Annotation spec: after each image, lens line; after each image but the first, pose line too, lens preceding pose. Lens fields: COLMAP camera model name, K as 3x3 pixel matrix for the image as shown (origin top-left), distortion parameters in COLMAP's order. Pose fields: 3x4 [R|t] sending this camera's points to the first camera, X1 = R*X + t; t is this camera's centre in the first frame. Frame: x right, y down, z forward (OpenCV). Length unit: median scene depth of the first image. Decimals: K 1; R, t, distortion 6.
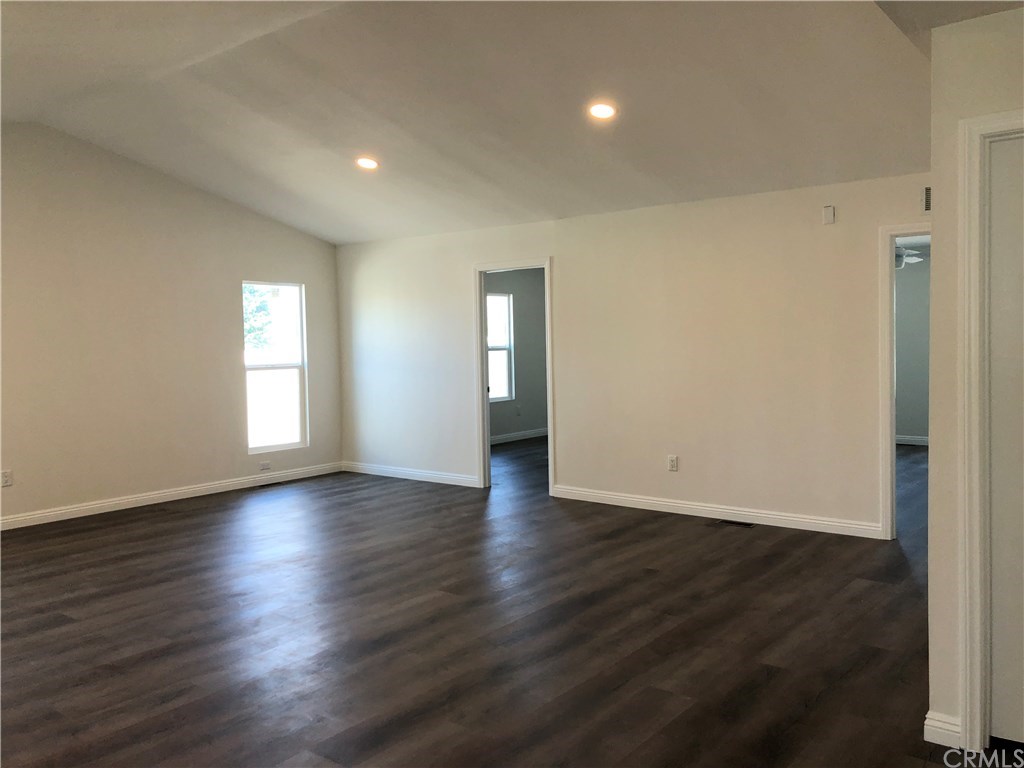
lens RADIAL K [[841.0, 0, 514.0], [0, 841.0, 370.7], [0, 0, 1]] dist [0.054739, -0.062388]
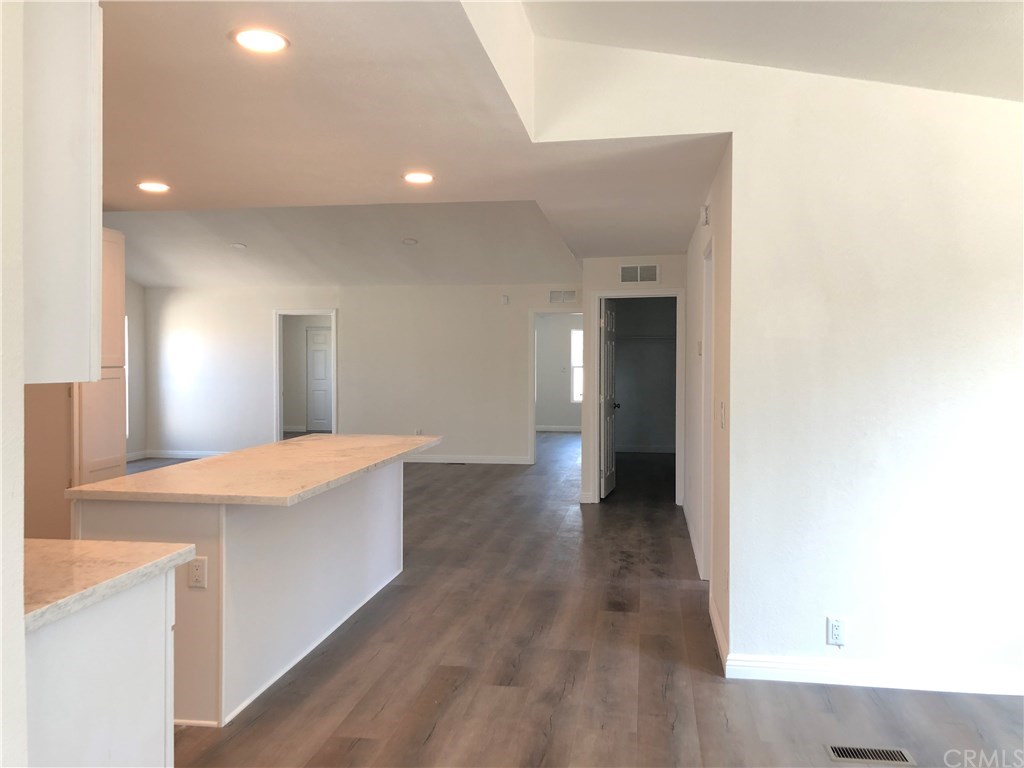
lens RADIAL K [[841.0, 0, 513.1], [0, 841.0, 380.0], [0, 0, 1]] dist [0.054739, -0.062388]
pose [[0.873054, 0.005975, 0.487587, -0.436527], [0.002456, 0.999858, -0.016651, 0.026427], [-0.487618, 0.015735, 0.872915, -0.544793]]
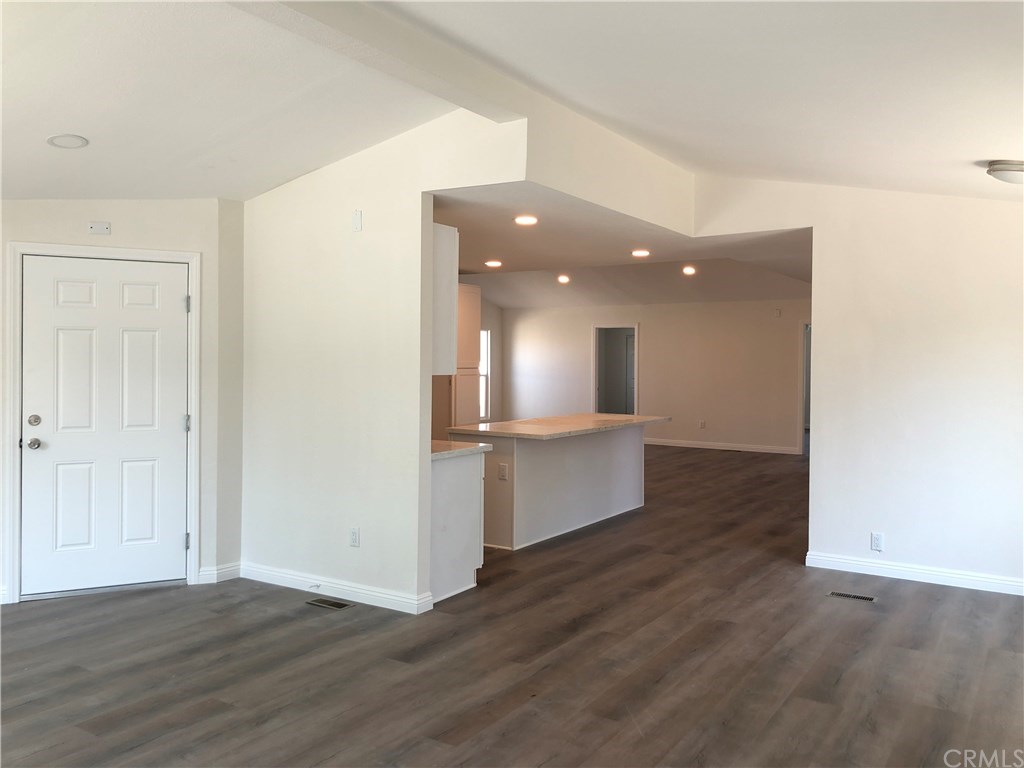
lens RADIAL K [[841.0, 0, 503.6], [0, 841.0, 369.1], [0, 0, 1]] dist [0.054739, -0.062388]
pose [[0.996209, 0.024440, 0.083483, -0.439701], [-0.022253, 0.999387, -0.027031, 0.035878], [-0.084093, 0.025071, 0.996142, -0.959270]]
